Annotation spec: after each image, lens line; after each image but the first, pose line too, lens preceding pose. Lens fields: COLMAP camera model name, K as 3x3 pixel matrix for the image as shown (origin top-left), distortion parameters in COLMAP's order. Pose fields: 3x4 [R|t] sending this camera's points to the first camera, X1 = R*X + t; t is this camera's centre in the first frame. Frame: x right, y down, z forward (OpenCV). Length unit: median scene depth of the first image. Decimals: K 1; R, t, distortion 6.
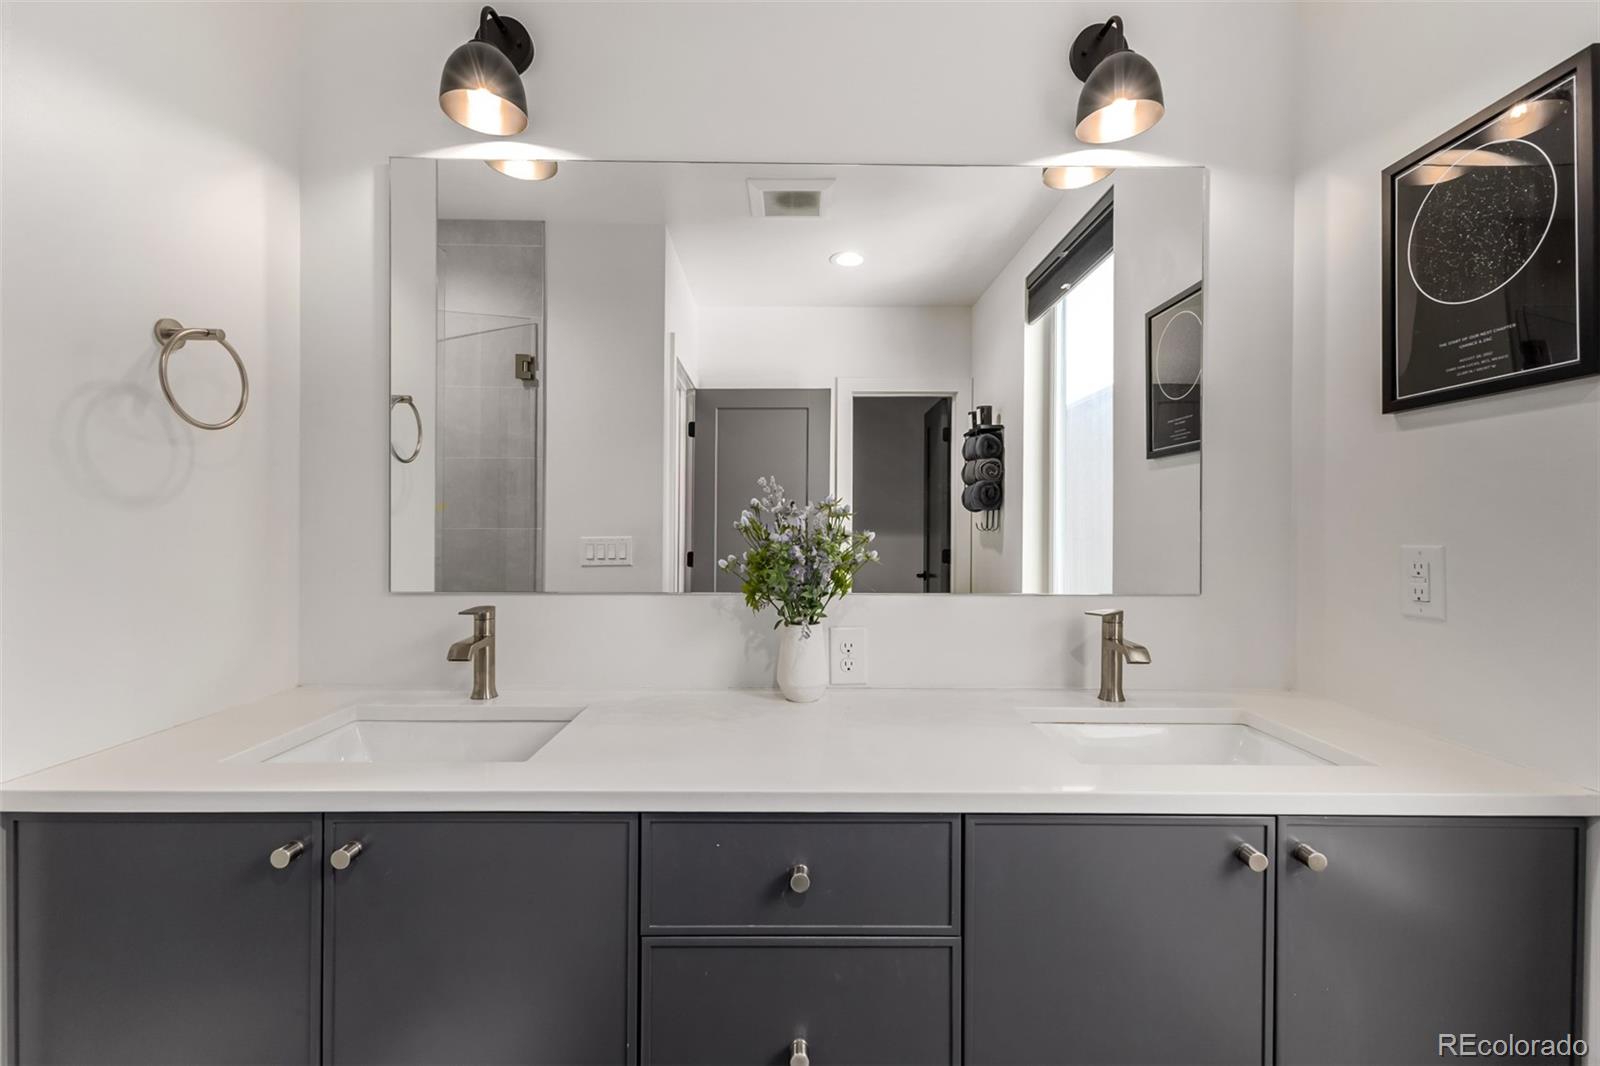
lens RADIAL K [[694.6, 0, 802.2], [0, 694.6, 529.4], [0, 0, 1]] dist [0.010367, -0.002631]
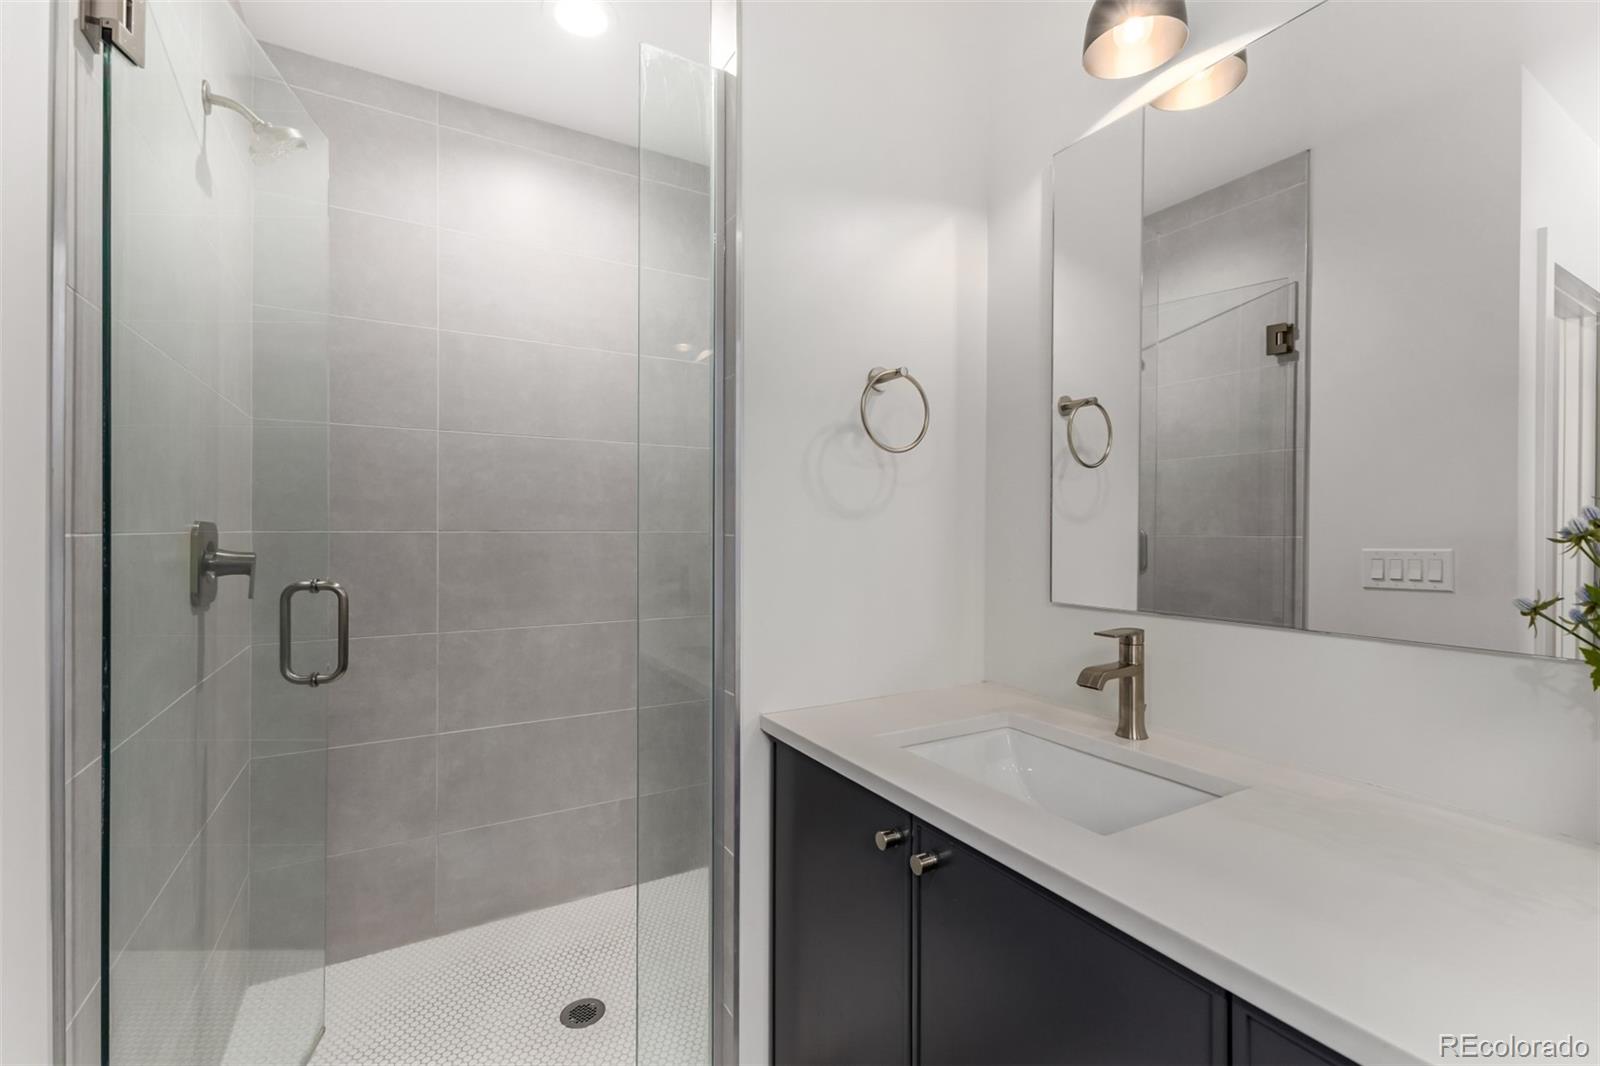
lens RADIAL K [[694.6, 0, 796.2], [0, 694.6, 532.9], [0, 0, 1]] dist [0.010367, -0.002631]
pose [[0.489391, -0.000678, -0.872064, 0.082922], [-0.004177, 0.999986, -0.003121, -0.002084], [0.872054, 0.005170, 0.489382, 0.225915]]
